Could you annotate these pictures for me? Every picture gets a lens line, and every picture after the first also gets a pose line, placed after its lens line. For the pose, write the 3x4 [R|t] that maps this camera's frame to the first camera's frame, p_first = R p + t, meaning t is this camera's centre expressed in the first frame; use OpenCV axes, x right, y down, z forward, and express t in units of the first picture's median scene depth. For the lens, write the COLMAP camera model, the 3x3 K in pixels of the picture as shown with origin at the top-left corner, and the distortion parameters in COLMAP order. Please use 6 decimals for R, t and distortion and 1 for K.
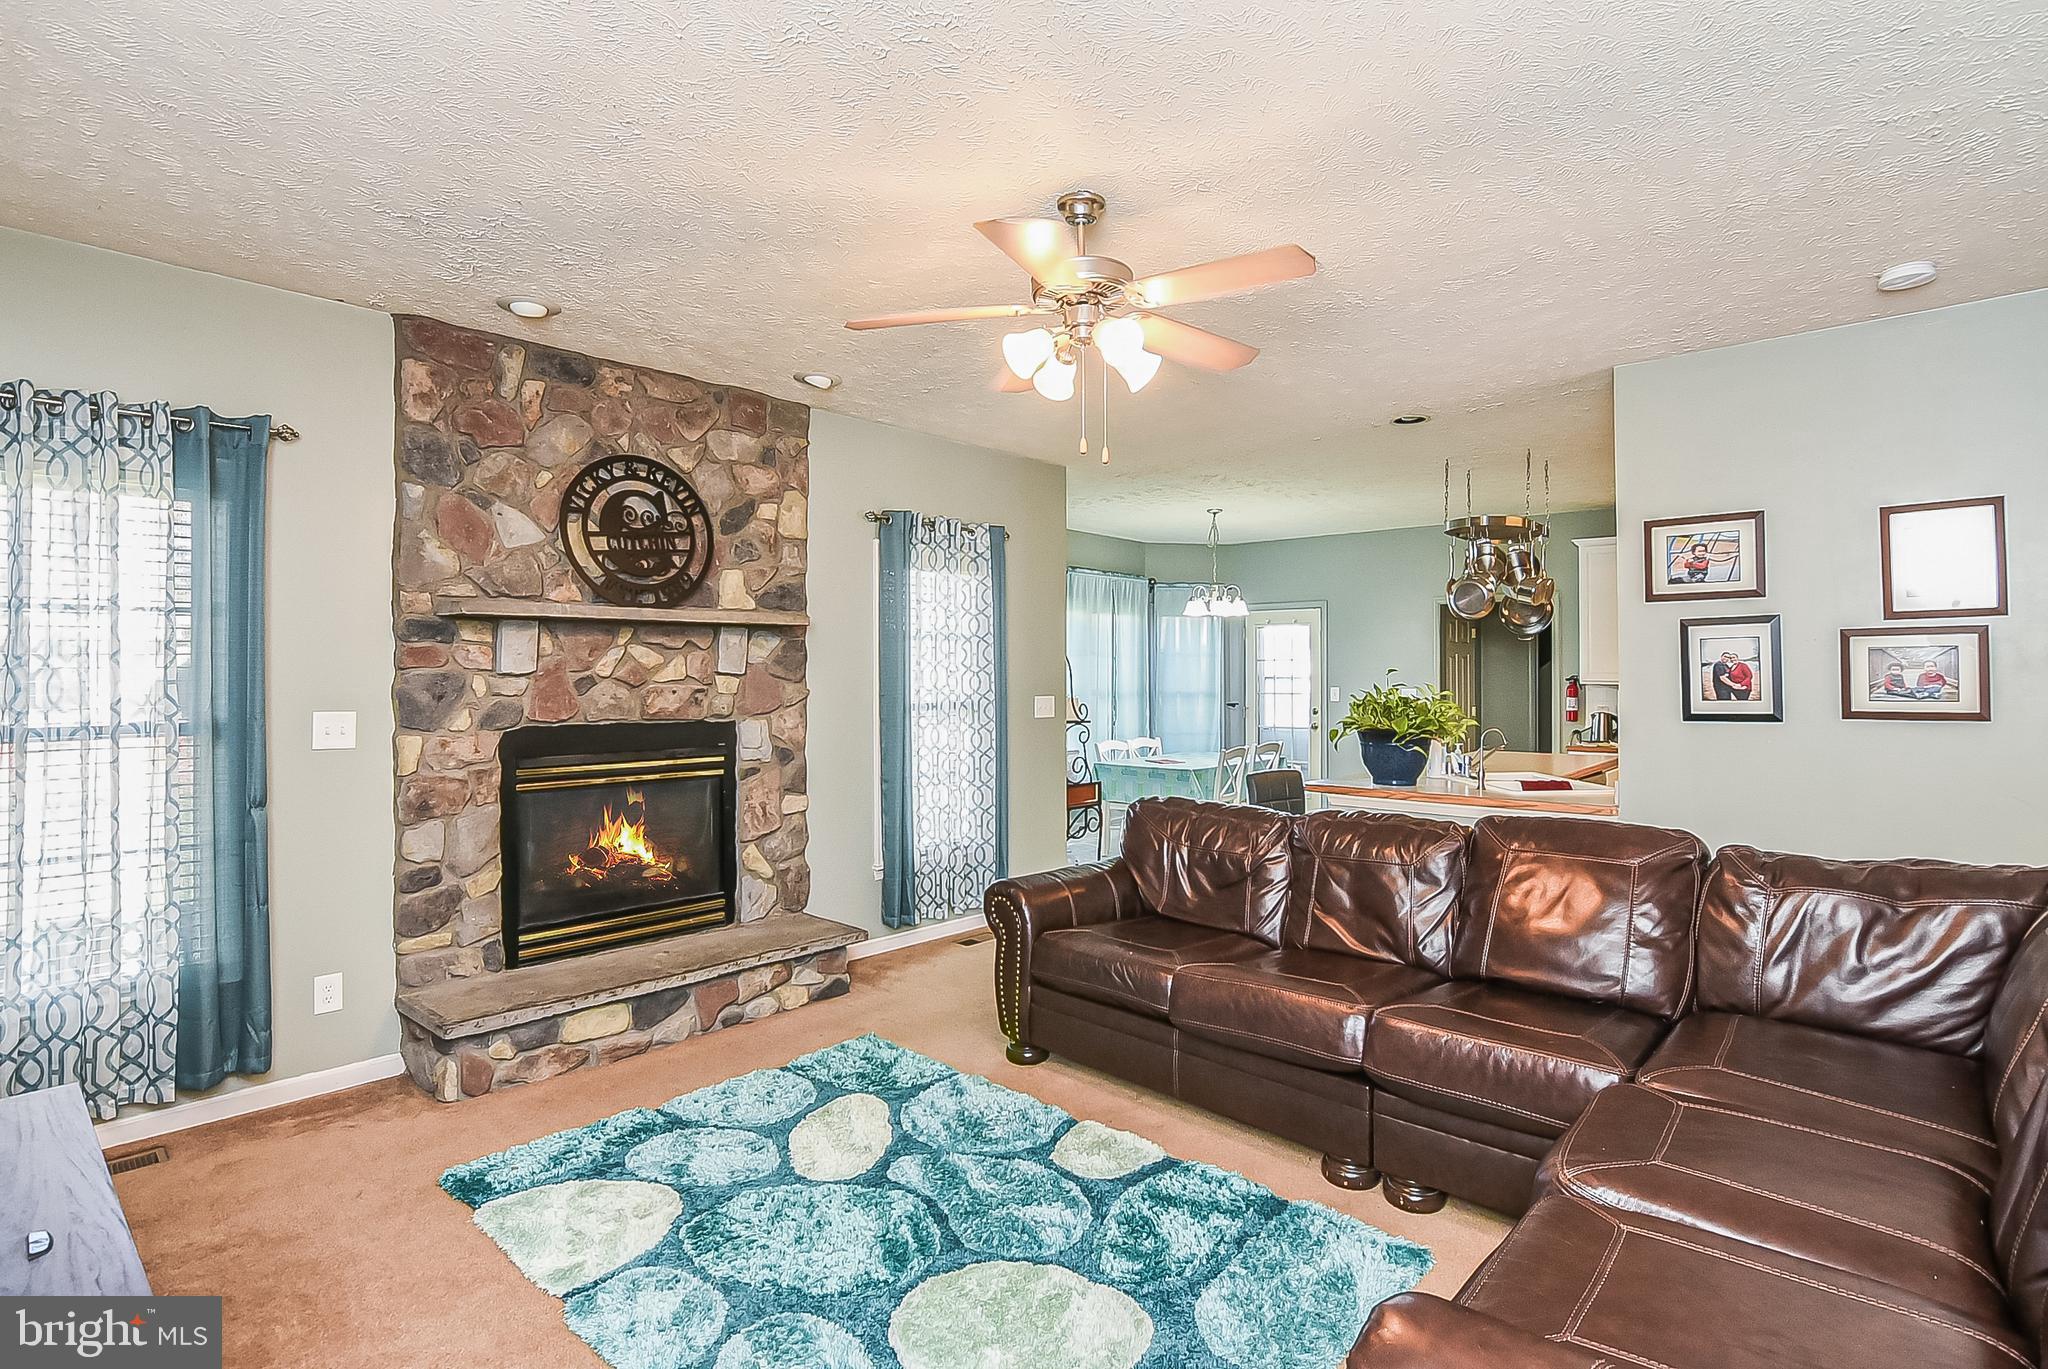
lens RADIAL K [[1014.1, 0, 1032.5], [0, 1014.1, 674.1], [0, 0, 1]] dist [-0.022658, 0.007257]
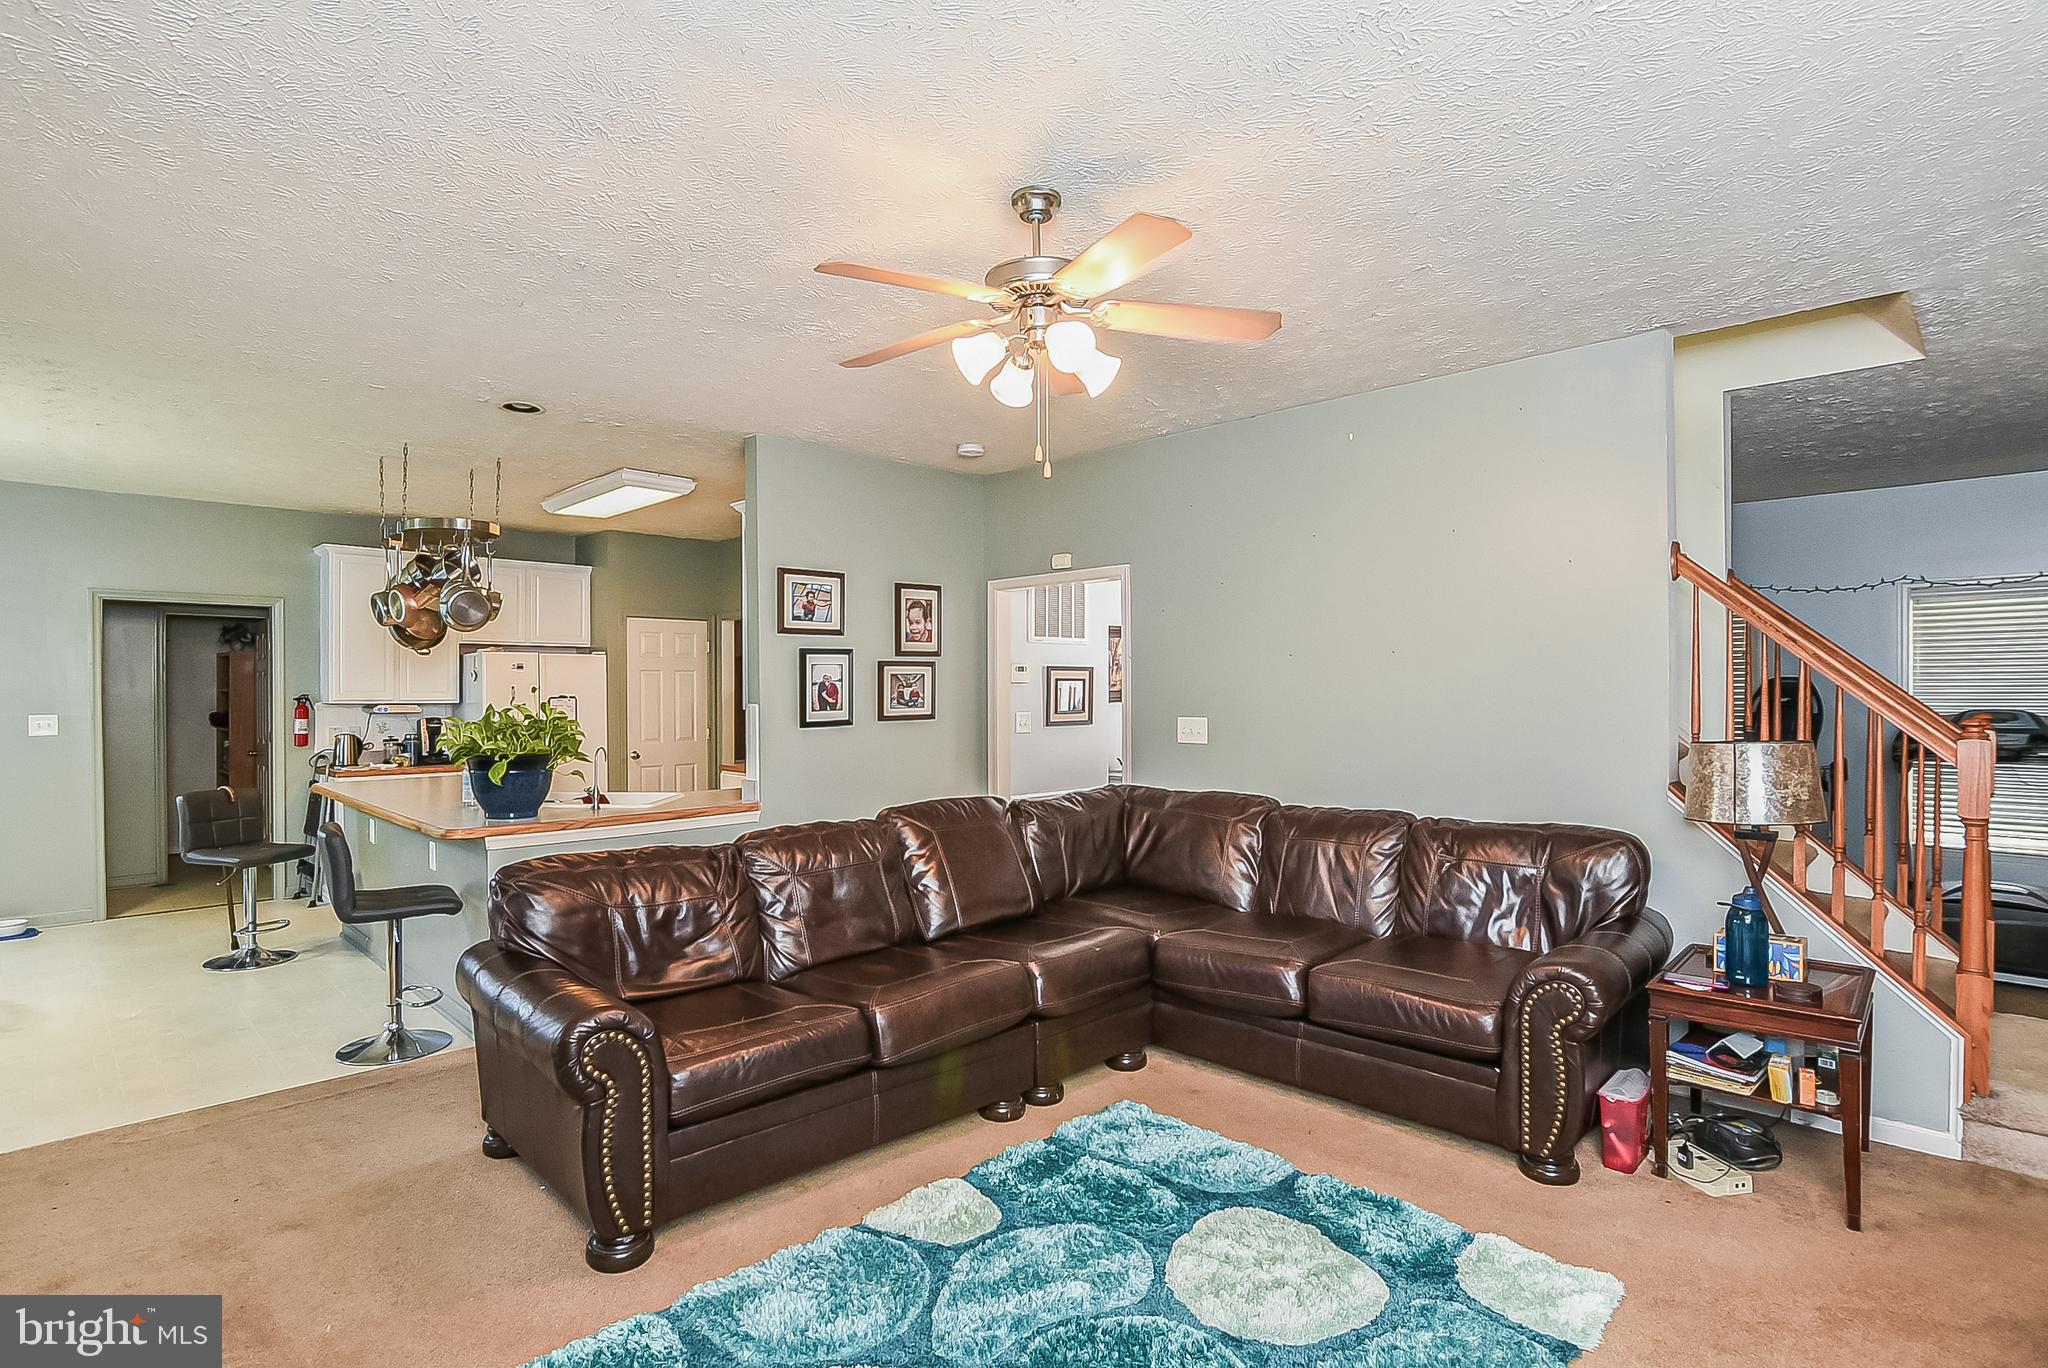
lens RADIAL K [[1014.1, 0, 1034.4], [0, 1014.1, 681.7], [0, 0, 1]] dist [-0.022658, 0.007257]
pose [[0.026519, 0.009573, 0.999602, -0.651941], [0.001578, 0.999952, -0.009618, 0.000843], [-0.999647, 0.001832, 0.026503, 0.683413]]
